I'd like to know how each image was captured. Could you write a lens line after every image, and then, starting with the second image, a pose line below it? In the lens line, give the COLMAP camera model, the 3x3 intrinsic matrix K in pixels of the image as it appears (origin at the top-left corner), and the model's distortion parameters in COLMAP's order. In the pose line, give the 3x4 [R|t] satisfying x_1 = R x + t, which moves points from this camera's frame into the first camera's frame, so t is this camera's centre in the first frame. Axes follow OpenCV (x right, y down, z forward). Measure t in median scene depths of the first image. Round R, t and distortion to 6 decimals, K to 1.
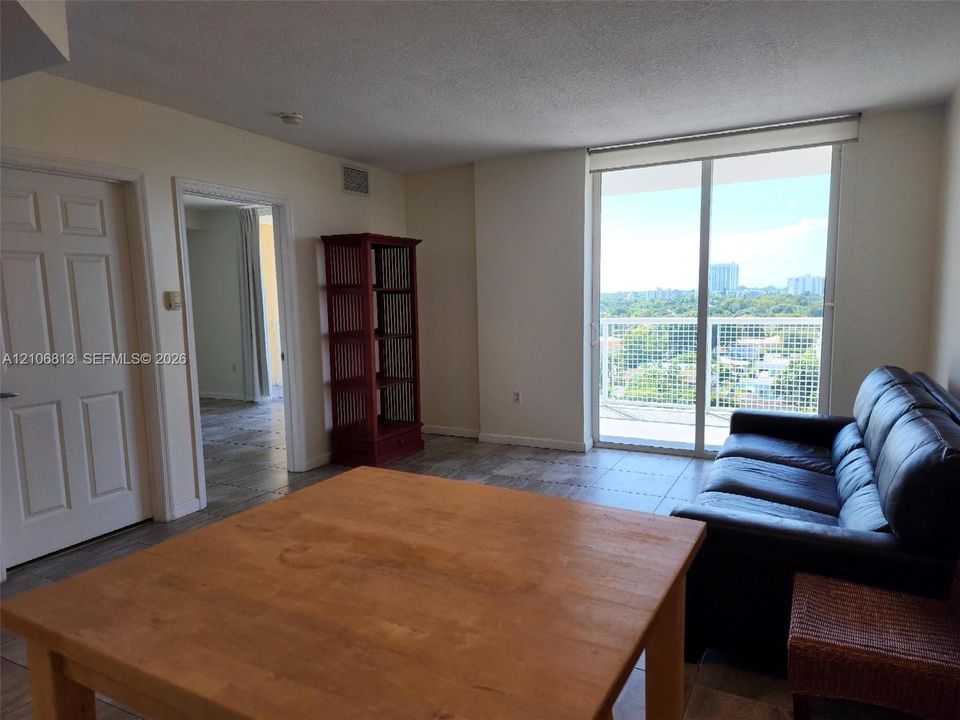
lens RADIAL K [[652.4, 0, 488.6], [0, 652.4, 375.0], [0, 0, 1]] dist [0.082274, -0.064243]
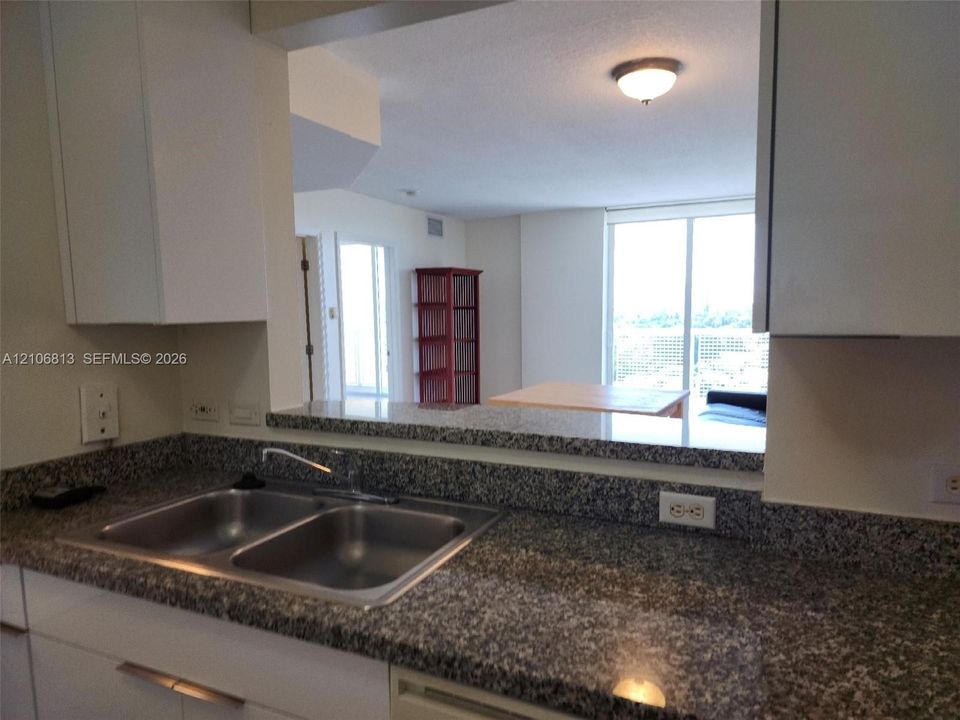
lens RADIAL K [[652.4, 0, 479.1], [0, 652.4, 369.2], [0, 0, 1]] dist [0.082274, -0.064243]
pose [[0.999899, 0.008908, 0.011111, -0.124061], [-0.008571, 0.999512, -0.030039, 0.042029], [-0.011373, 0.029941, 0.999487, -0.364565]]
